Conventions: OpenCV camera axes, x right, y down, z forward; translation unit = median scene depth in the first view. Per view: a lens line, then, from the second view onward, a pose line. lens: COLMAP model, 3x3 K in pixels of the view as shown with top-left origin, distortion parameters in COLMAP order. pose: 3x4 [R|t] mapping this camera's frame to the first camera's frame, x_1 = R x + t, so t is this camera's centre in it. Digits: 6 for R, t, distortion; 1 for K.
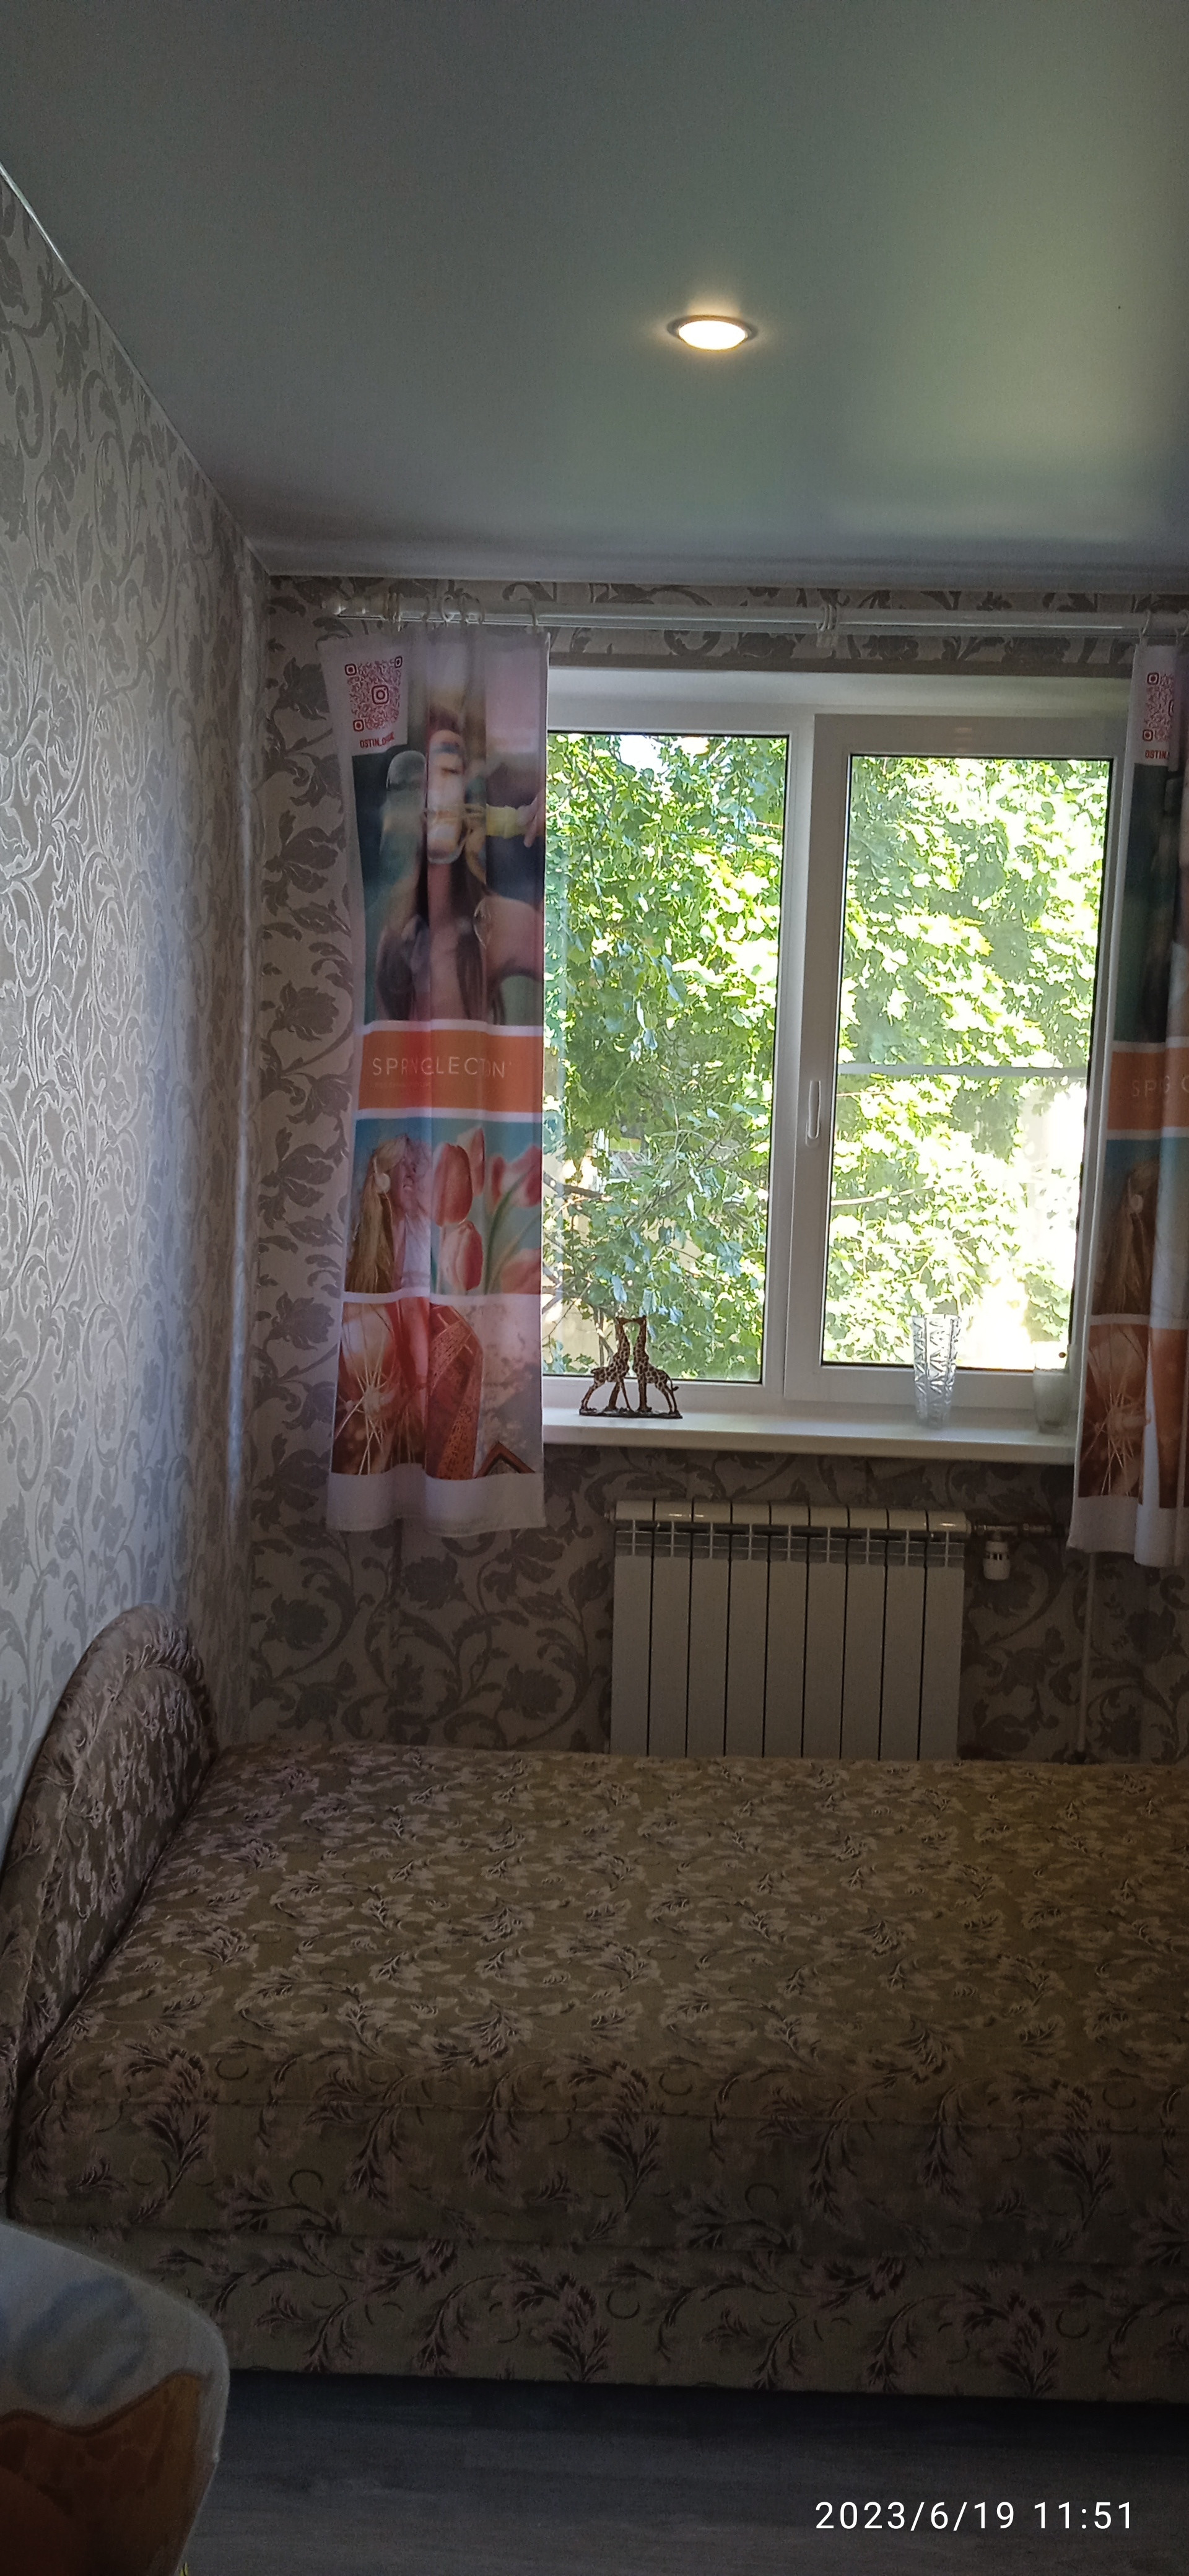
lens RADIAL K [[2152.7, 0, 594.5], [0, 2152.7, 1288.0], [0, 0, 1]] dist [0.078136, -0.078789]
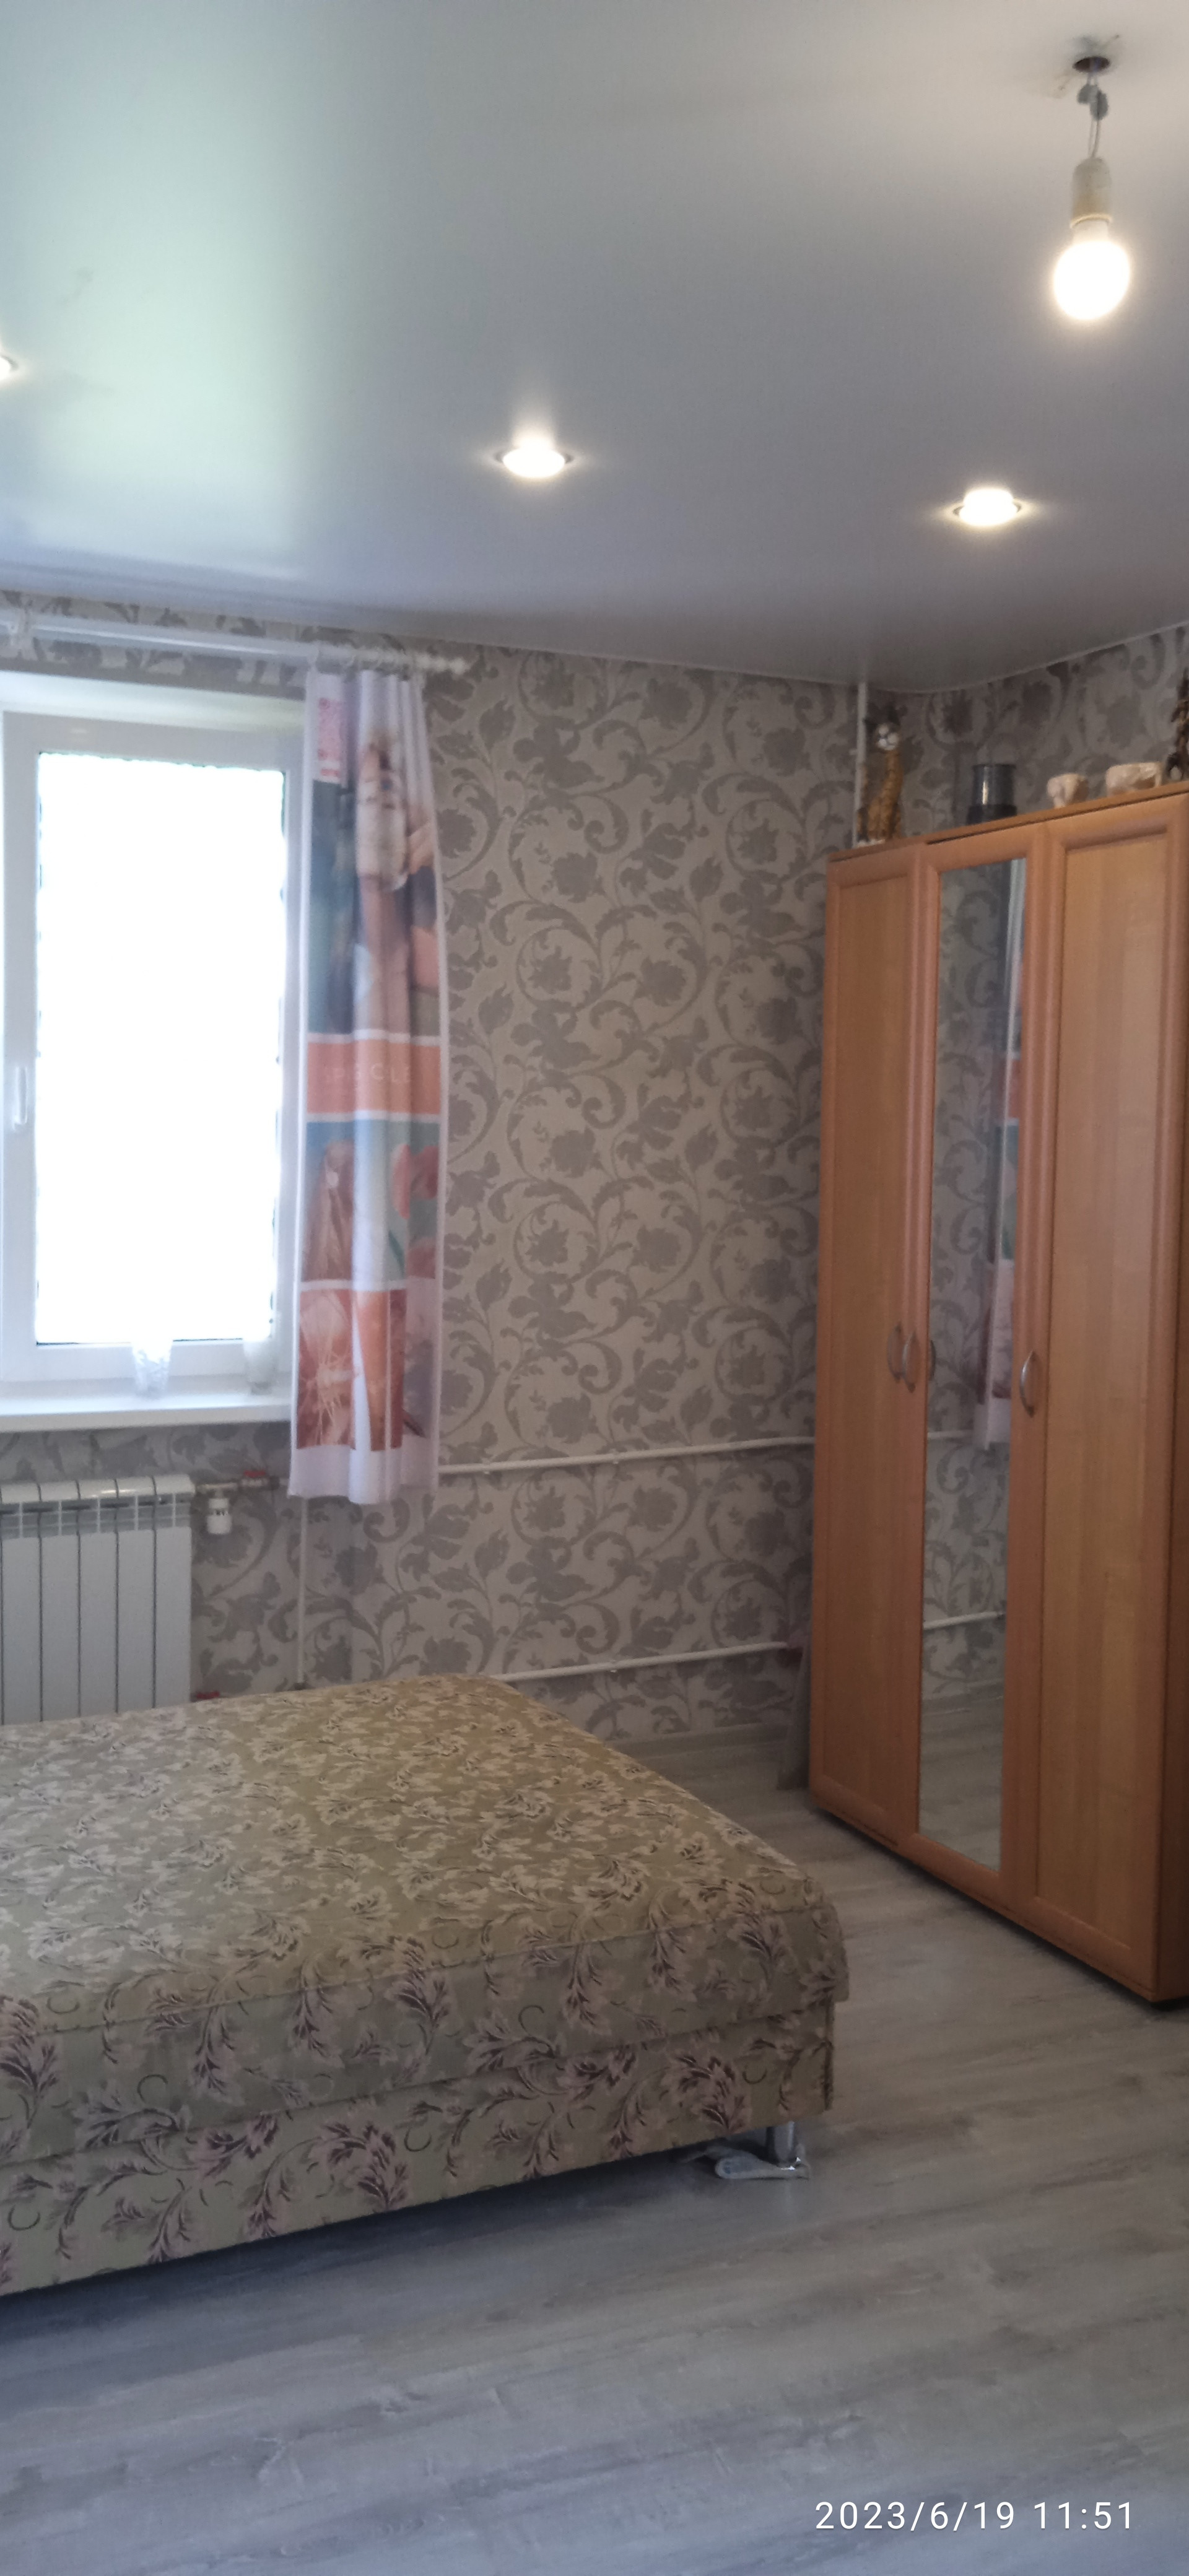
lens RADIAL K [[2189.3, 0, 594.5], [0, 2189.3, 1288.0], [0, 0, 1]] dist [0.087258, -0.097590]
pose [[0.902129, -0.051065, 0.428434, -0.112523], [0.048092, 0.998685, 0.017769, 0.002786], [-0.428778, 0.004574, 0.903398, -0.068450]]
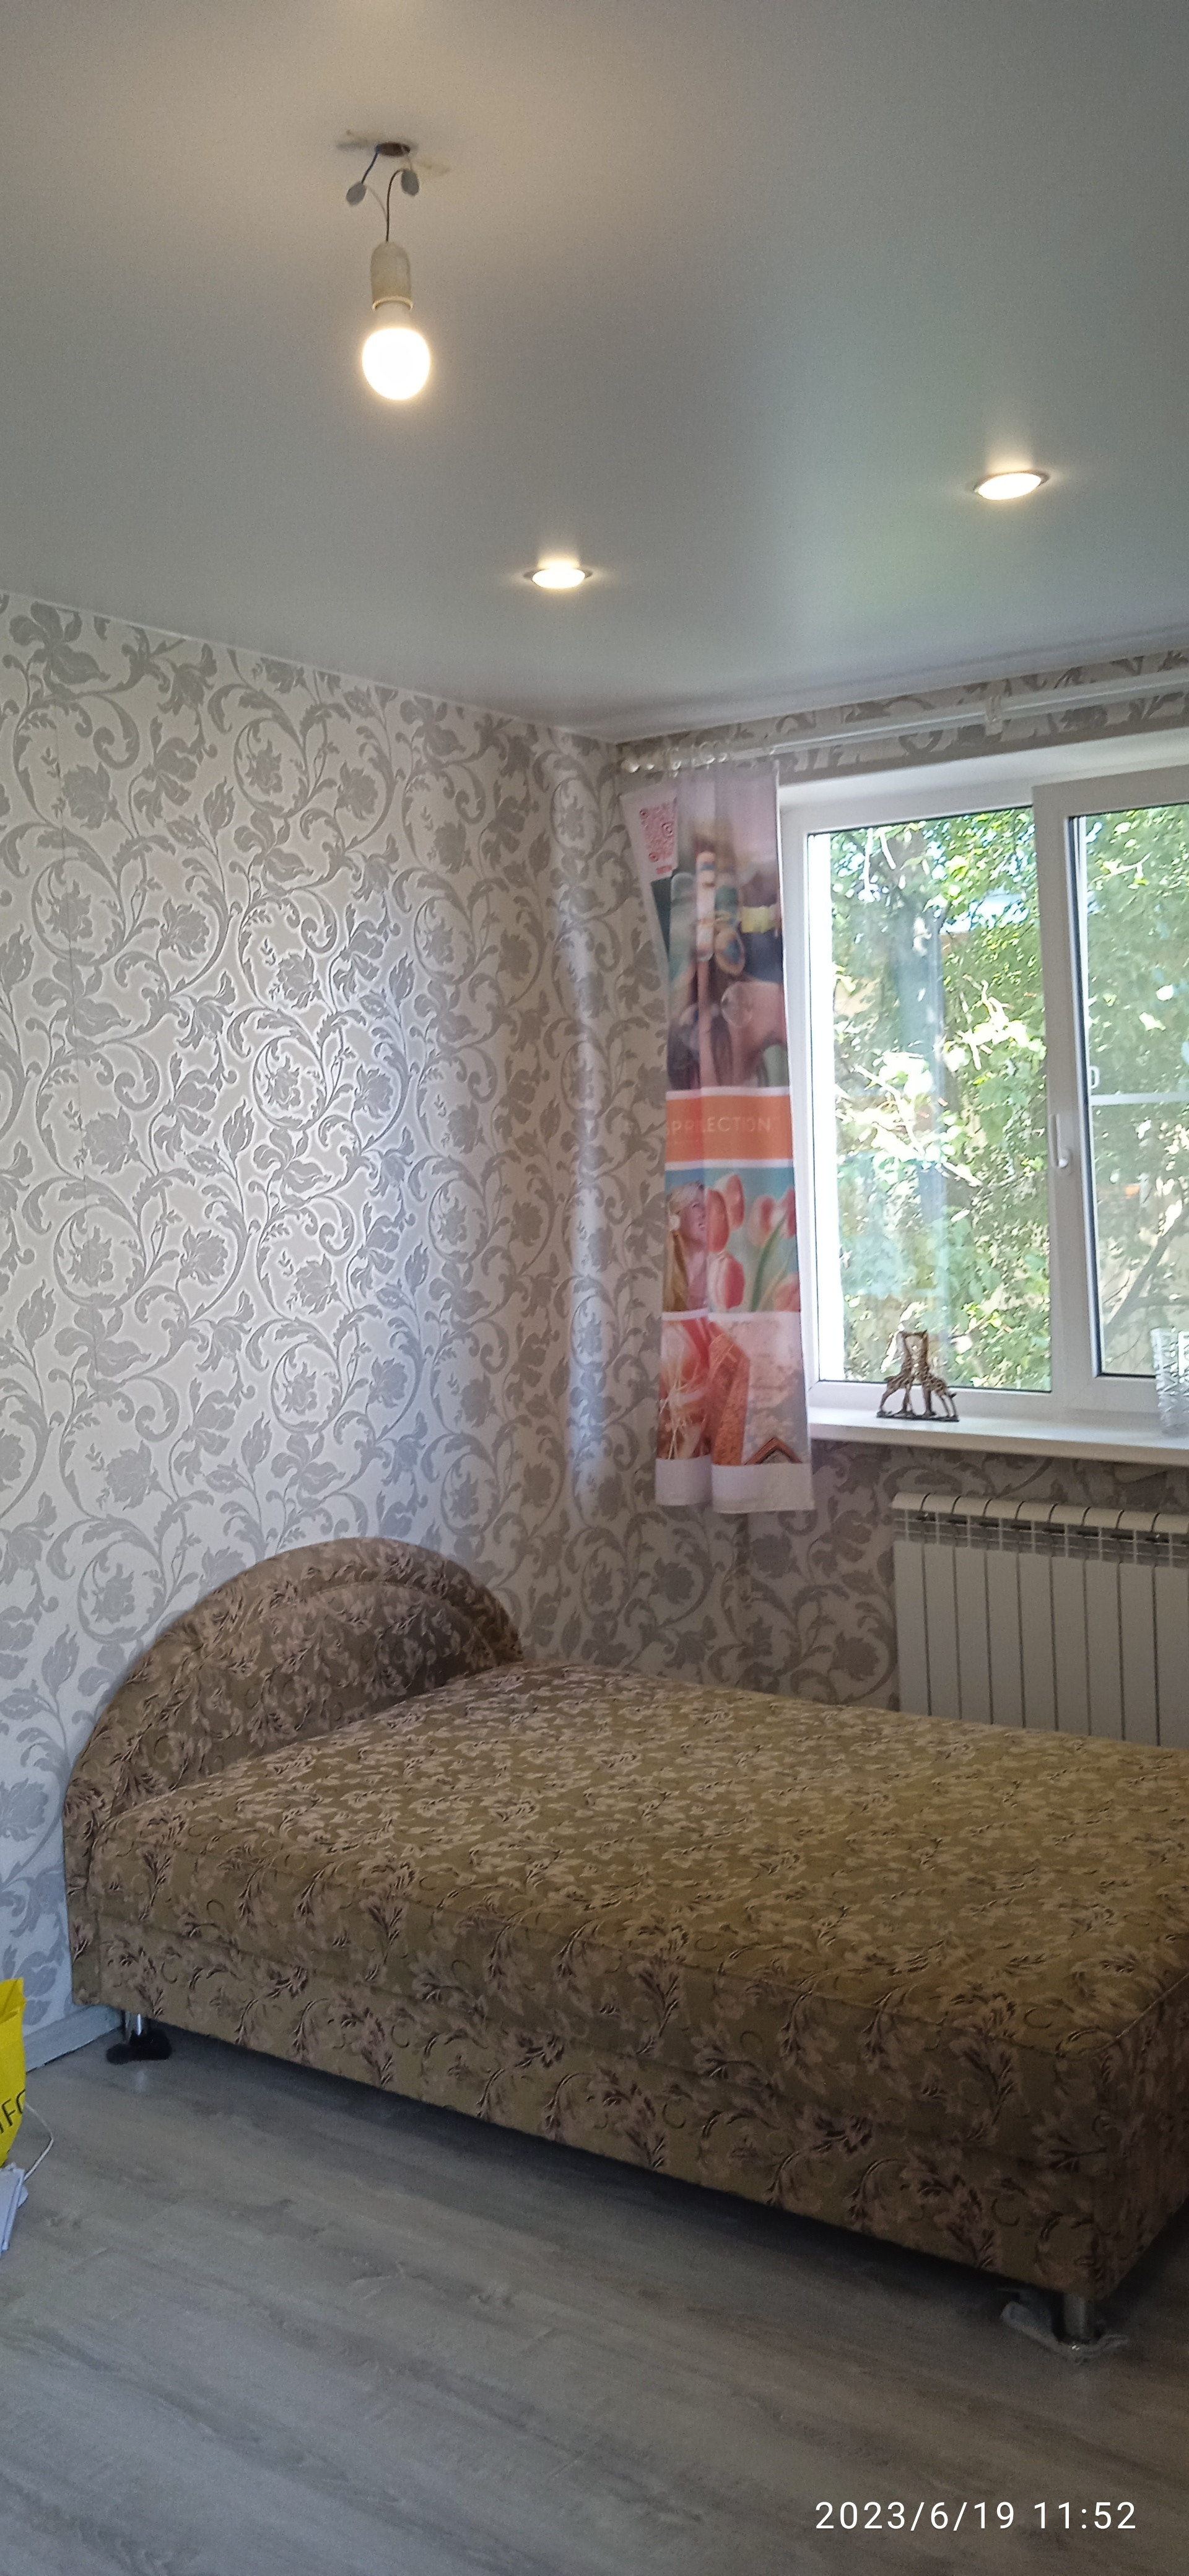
lens RADIAL K [[2189.3, 0, 594.5], [0, 2189.3, 1288.0], [0, 0, 1]] dist [0.087258, -0.097590]
pose [[0.817729, -0.014210, -0.575428, 0.585614], [0.005032, 0.999834, -0.017540, 0.010470], [0.575582, 0.011447, 0.817664, -0.050254]]
